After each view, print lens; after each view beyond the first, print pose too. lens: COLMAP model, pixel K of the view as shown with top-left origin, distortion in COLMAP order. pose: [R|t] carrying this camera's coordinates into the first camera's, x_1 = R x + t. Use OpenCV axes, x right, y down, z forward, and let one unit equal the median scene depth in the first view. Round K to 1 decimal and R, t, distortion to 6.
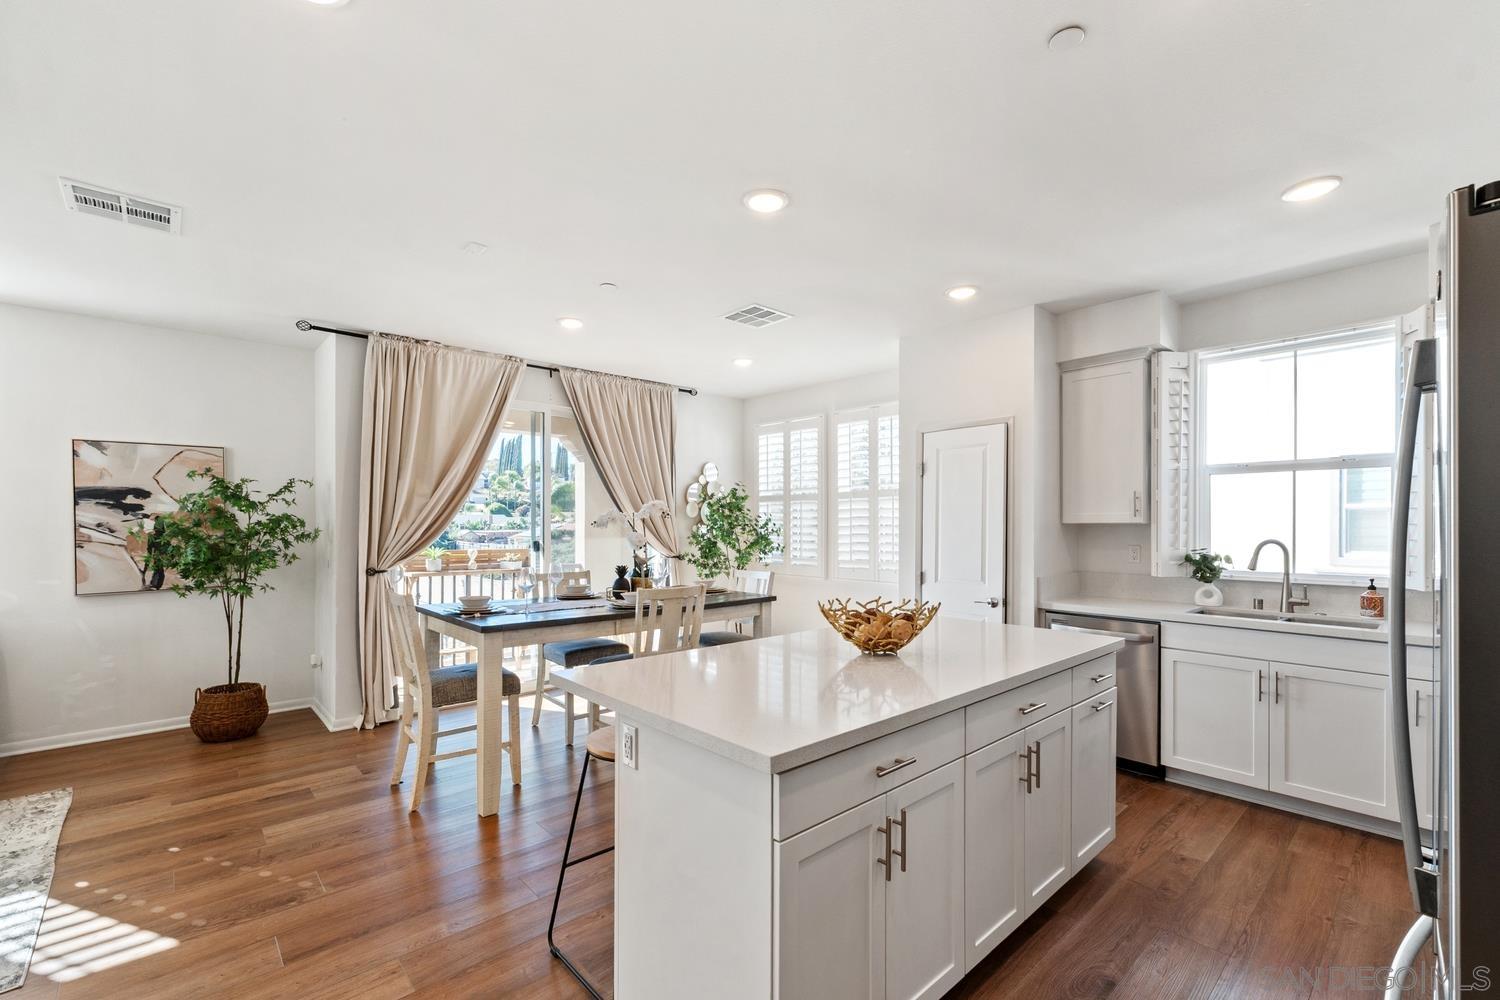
lens RADIAL K [[641.2, 0, 738.2], [0, 641.2, 521.1], [0, 0, 1]] dist [0.005616, 0.003199]
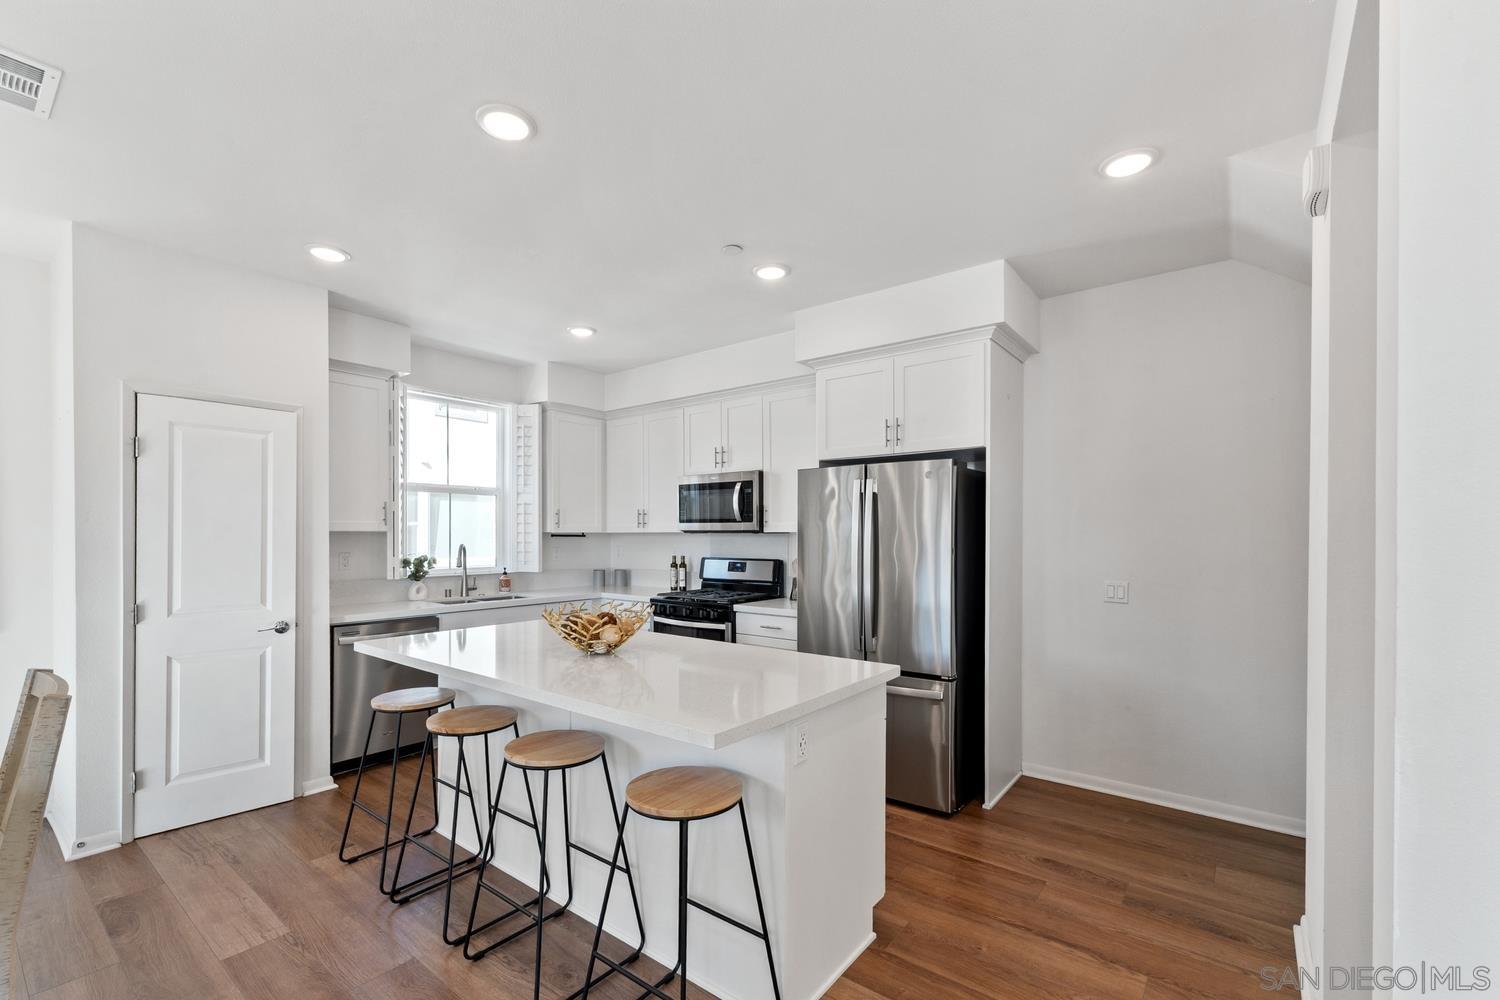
lens RADIAL K [[641.2, 0, 743.3], [0, 641.2, 539.0], [0, 0, 1]] dist [0.005616, 0.003199]
pose [[-0.165197, -0.008517, 0.986224, -0.467146], [-0.004242, 0.999960, 0.007925, 0.004055], [-0.986252, -0.002874, -0.165226, 0.500700]]
